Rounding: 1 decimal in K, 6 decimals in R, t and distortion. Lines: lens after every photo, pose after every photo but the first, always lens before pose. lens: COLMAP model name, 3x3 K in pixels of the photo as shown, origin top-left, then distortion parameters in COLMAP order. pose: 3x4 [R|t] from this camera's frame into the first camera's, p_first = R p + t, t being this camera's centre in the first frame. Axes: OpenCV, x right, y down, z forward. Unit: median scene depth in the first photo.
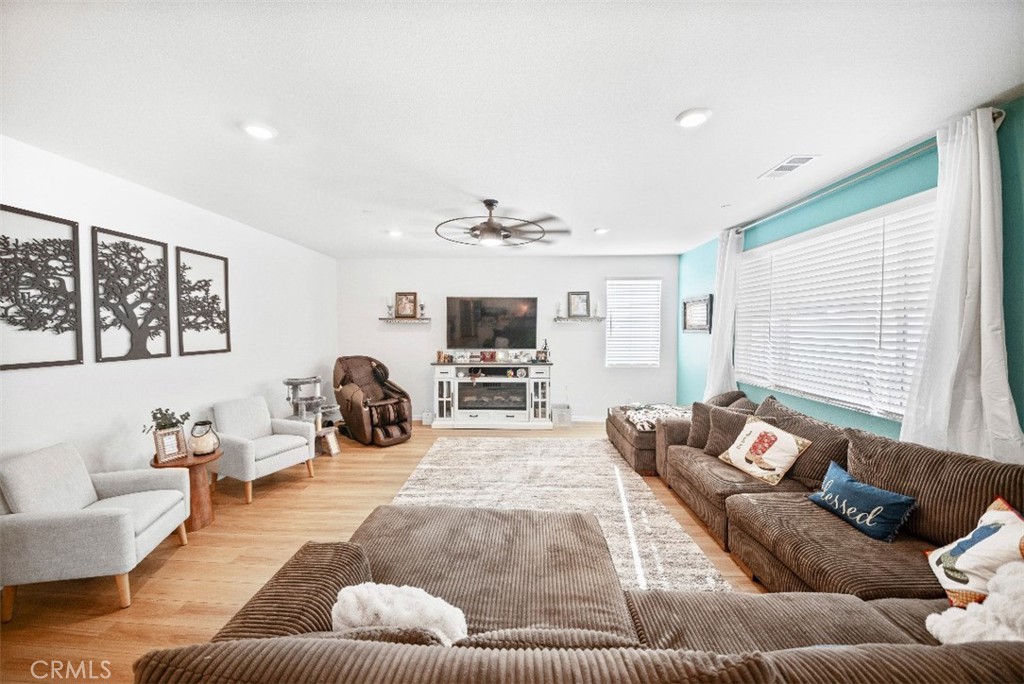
lens RADIAL K [[373.9, 0, 508.5], [0, 373.9, 342.9], [0, 0, 1]] dist [0.007086, -0.002006]
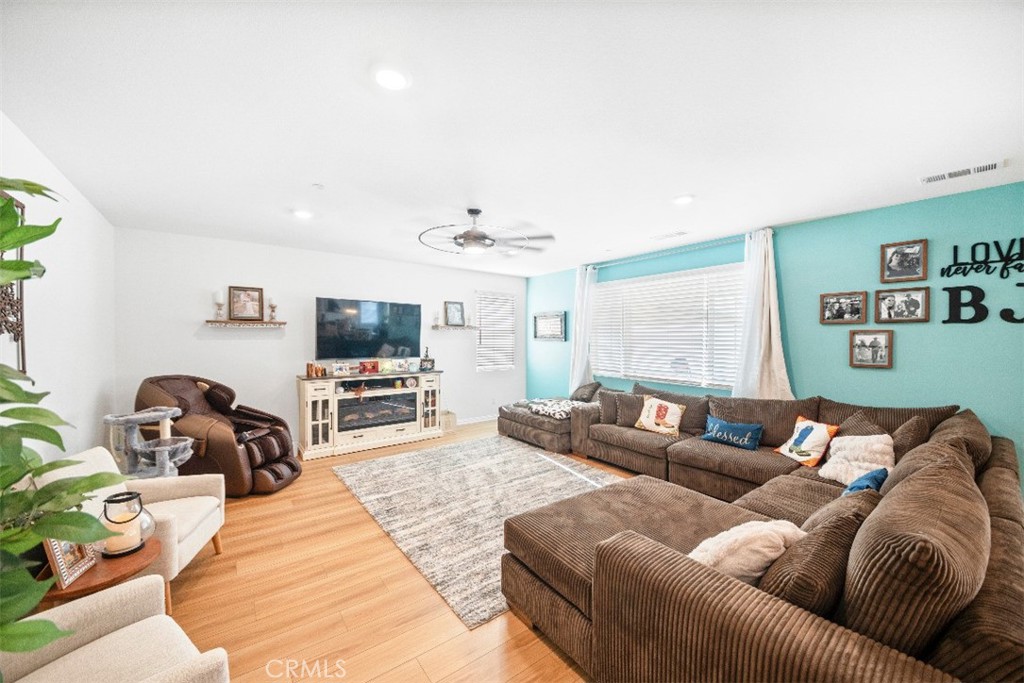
lens RADIAL K [[373.9, 0, 523.2], [0, 373.9, 342.3], [0, 0, 1]] dist [0.007086, -0.002006]
pose [[0.767499, -0.004872, 0.641032, -0.439624], [0.017814, 0.999747, -0.013730, -0.005298], [-0.640803, 0.021957, 0.767392, 0.098961]]
